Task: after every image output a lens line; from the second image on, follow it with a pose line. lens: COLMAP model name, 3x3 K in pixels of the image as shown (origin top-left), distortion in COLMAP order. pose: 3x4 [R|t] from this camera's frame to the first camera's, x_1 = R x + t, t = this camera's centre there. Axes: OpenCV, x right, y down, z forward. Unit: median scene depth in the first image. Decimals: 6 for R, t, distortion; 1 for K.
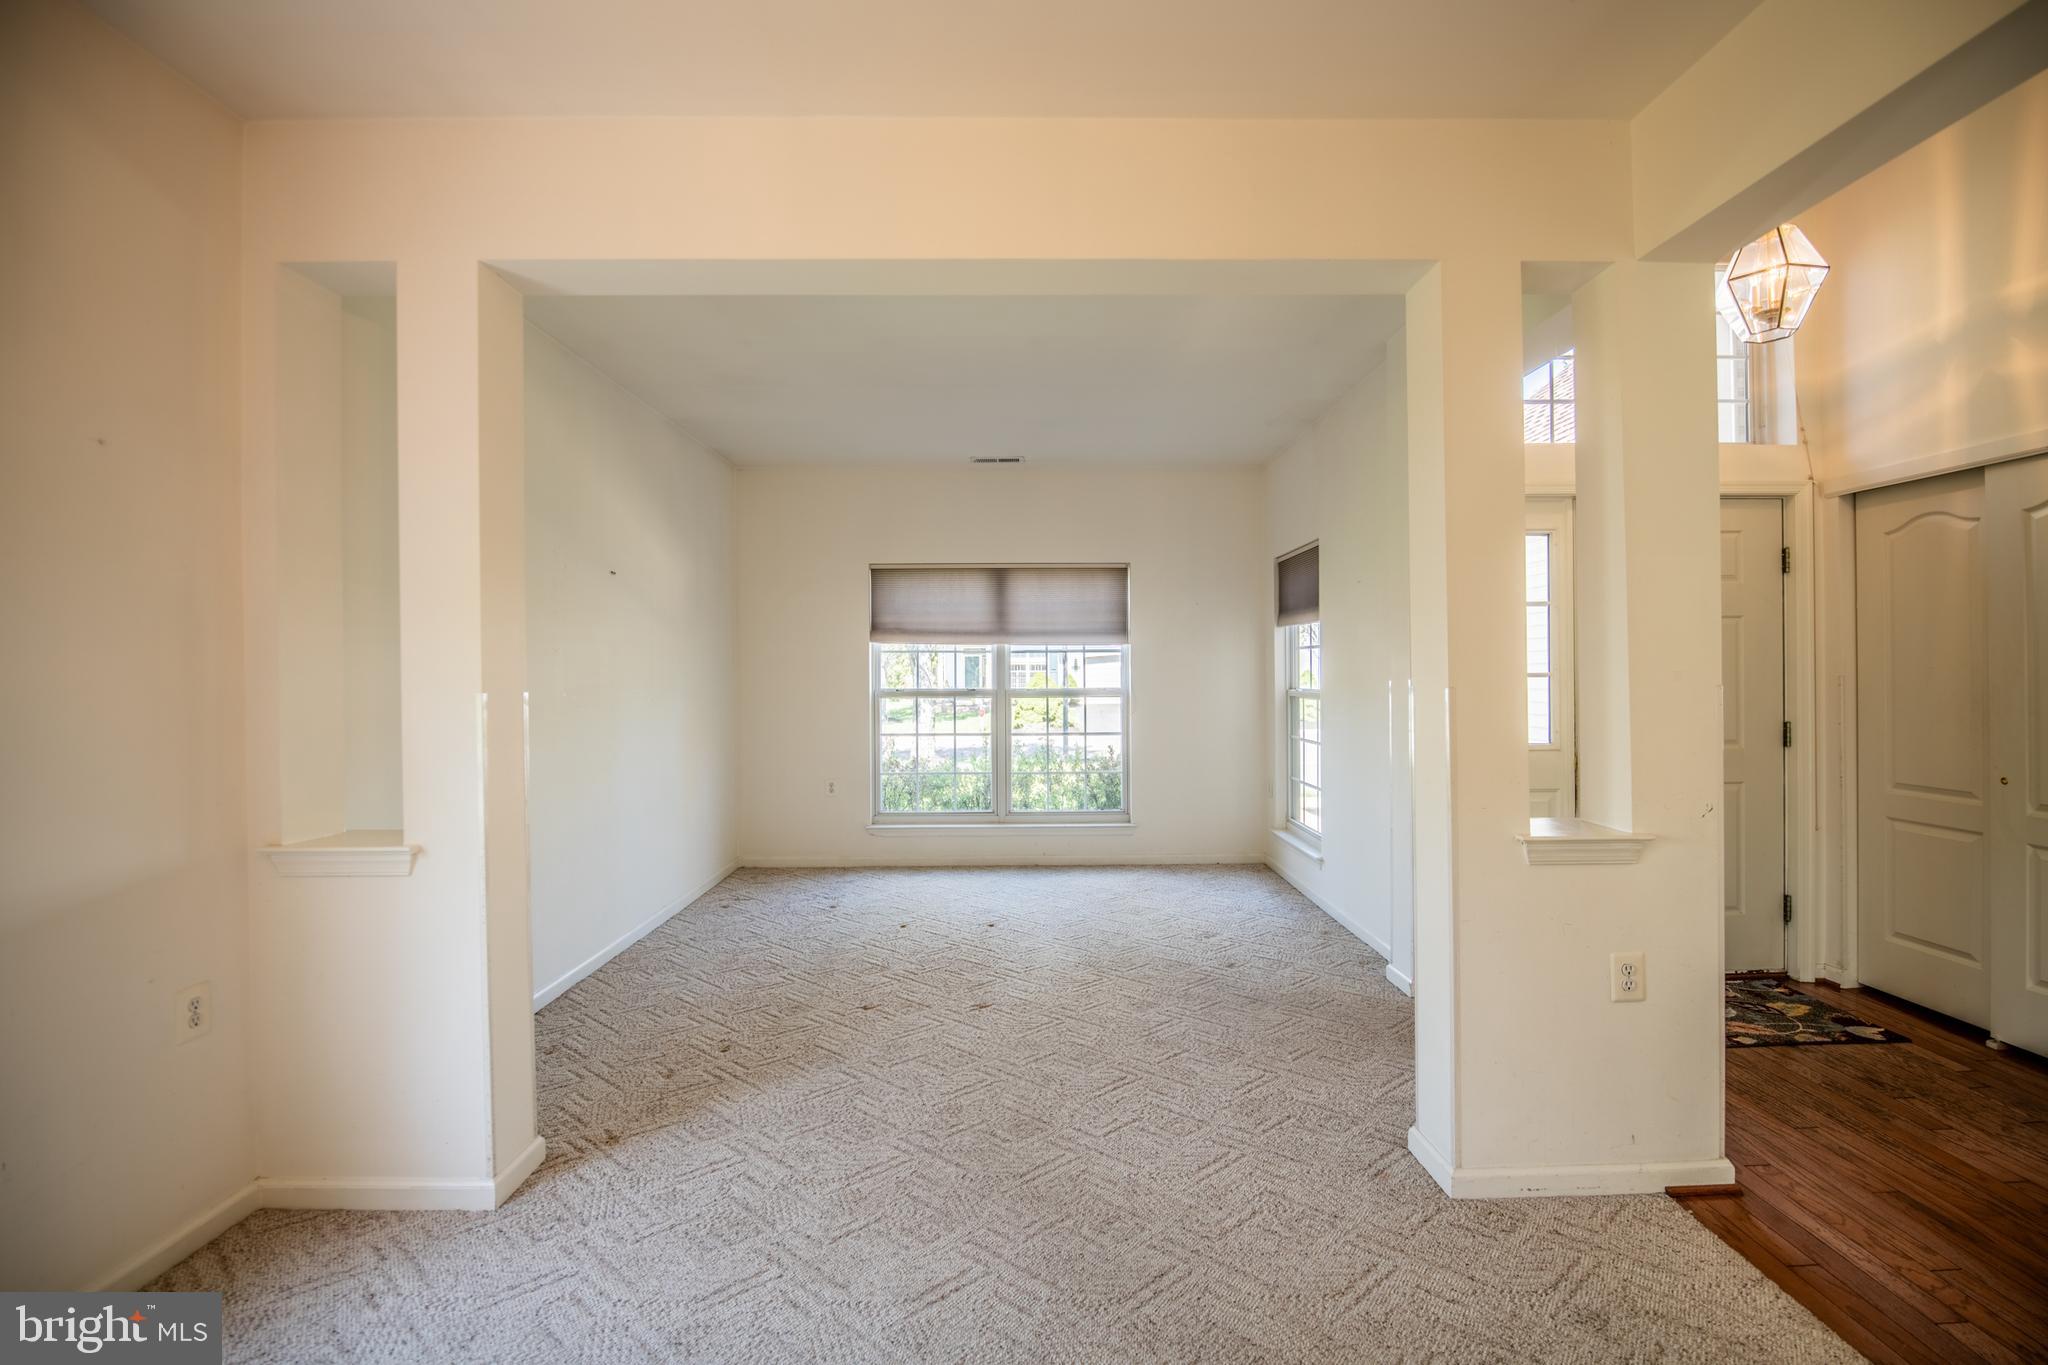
lens RADIAL K [[891.2, 0, 1029.5], [0, 891.2, 670.6], [0, 0, 1]] dist [0.001600, -0.010433]
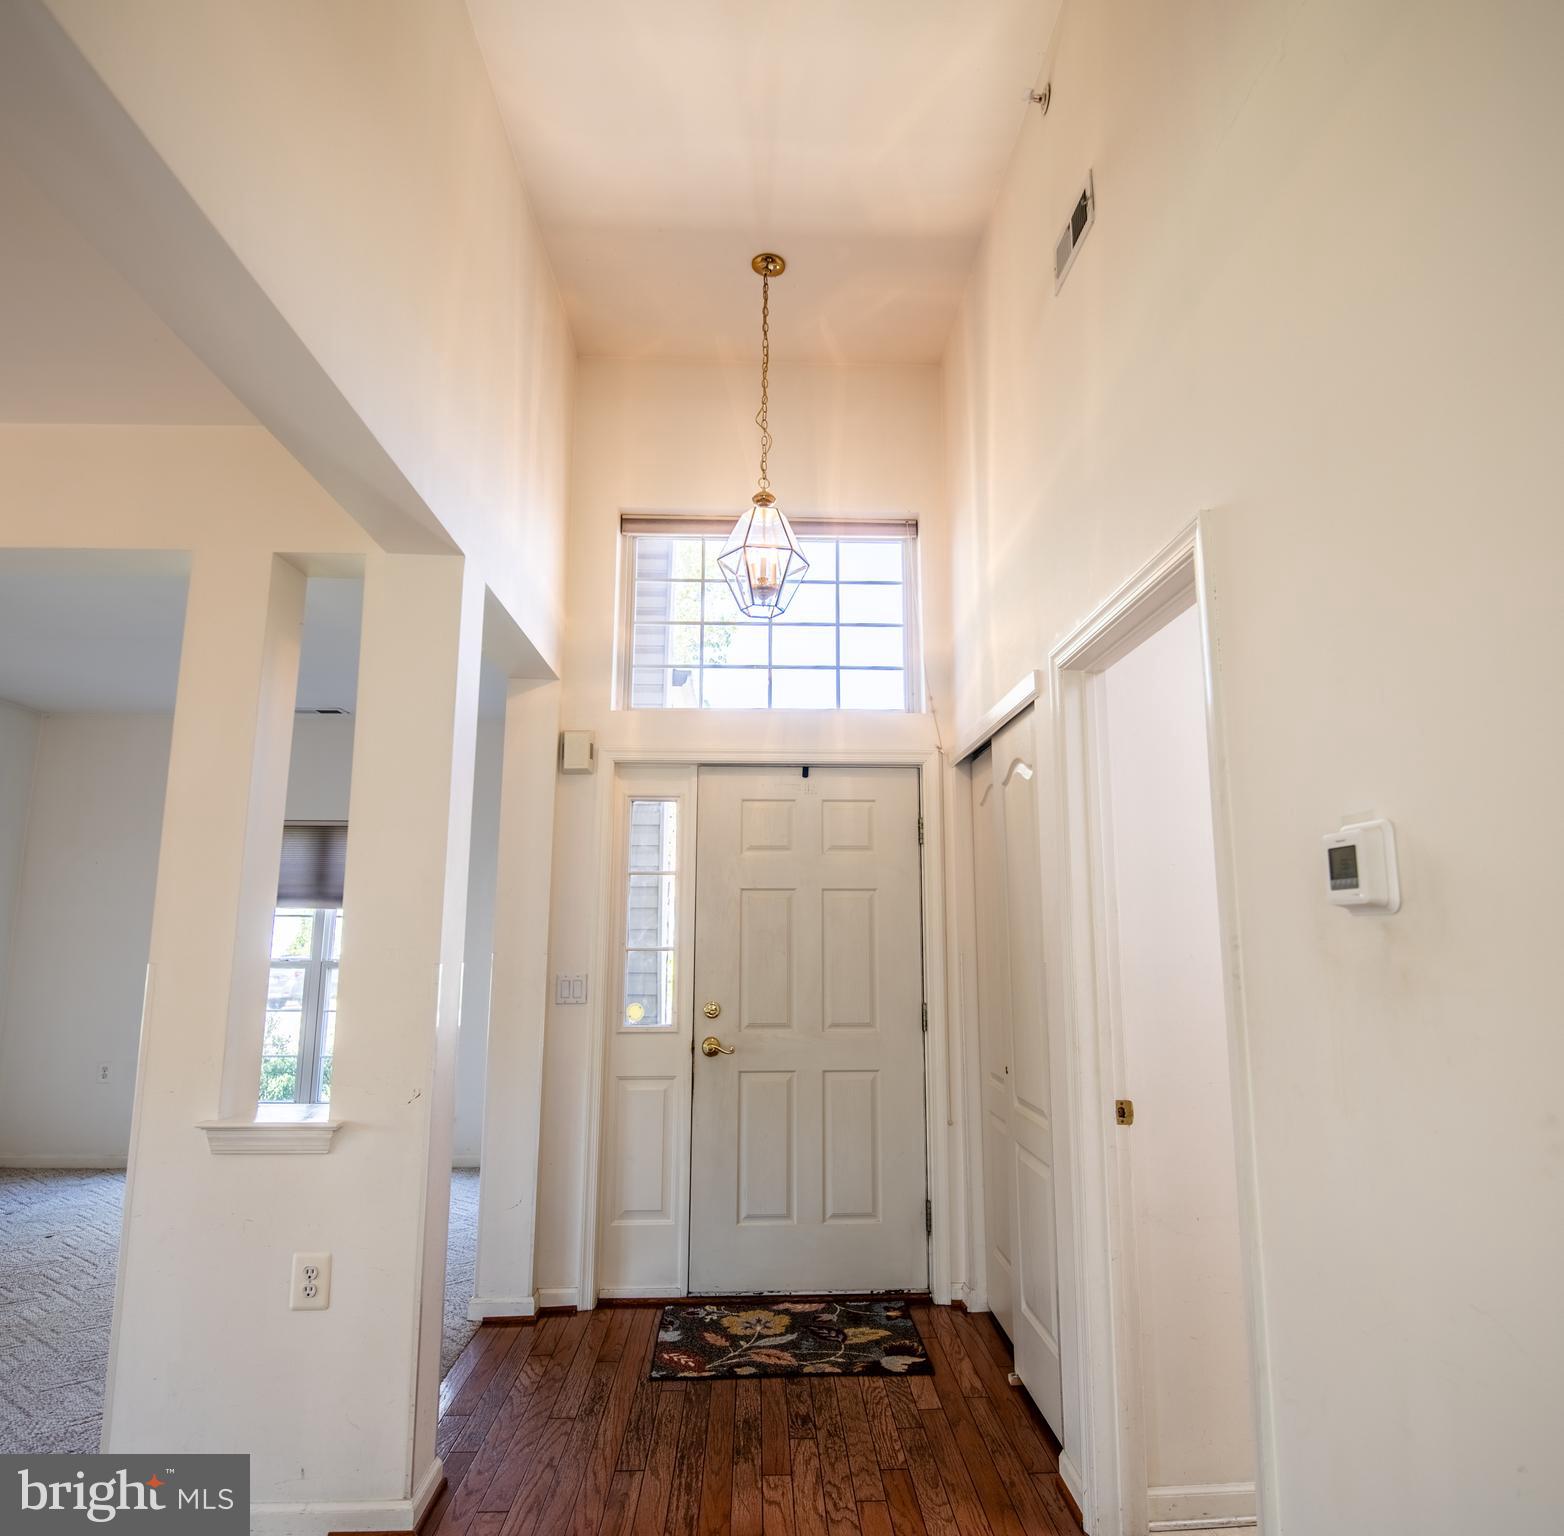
lens RADIAL K [[1018.3, 0, 802.2], [0, 1018.3, 760.2], [0, 0, 1]] dist [-0.000723, -0.006970]
pose [[0.999558, 0.013991, 0.026213, 0.794457], [-0.009240, 0.984821, -0.173328, -0.008939], [-0.028241, 0.173010, 0.984515, -0.107419]]
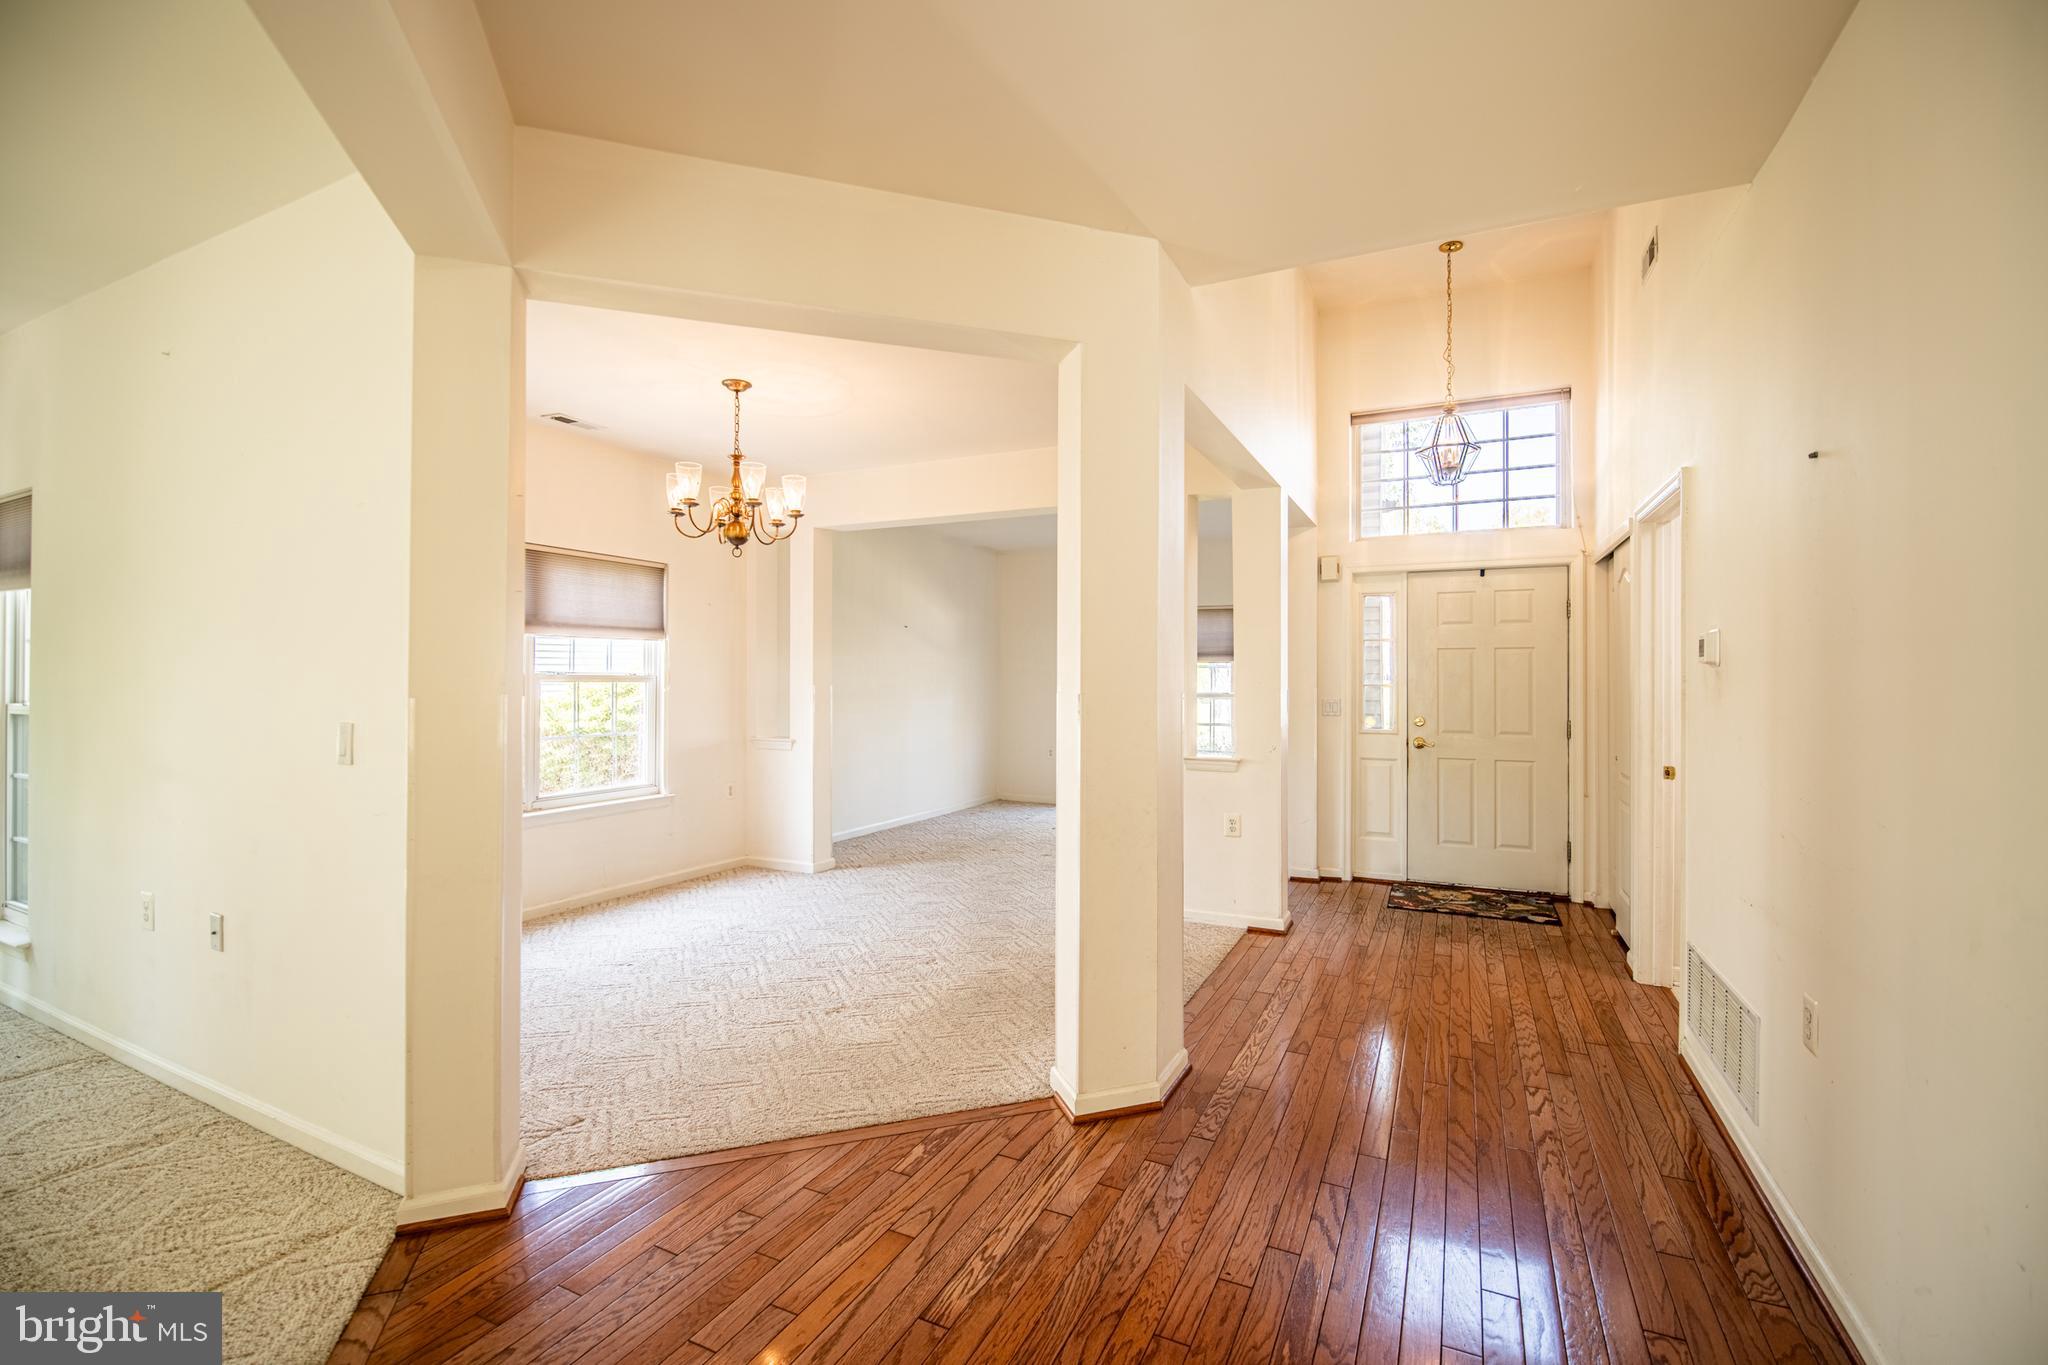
lens RADIAL K [[891.2, 0, 1029.5], [0, 891.2, 670.6], [0, 0, 1]] dist [0.001600, -0.010433]
pose [[0.893679, 0.007140, -0.448650, 0.823938], [-0.012273, 0.999888, -0.008534, -0.001061], [0.448539, 0.013133, 0.893667, -0.781224]]
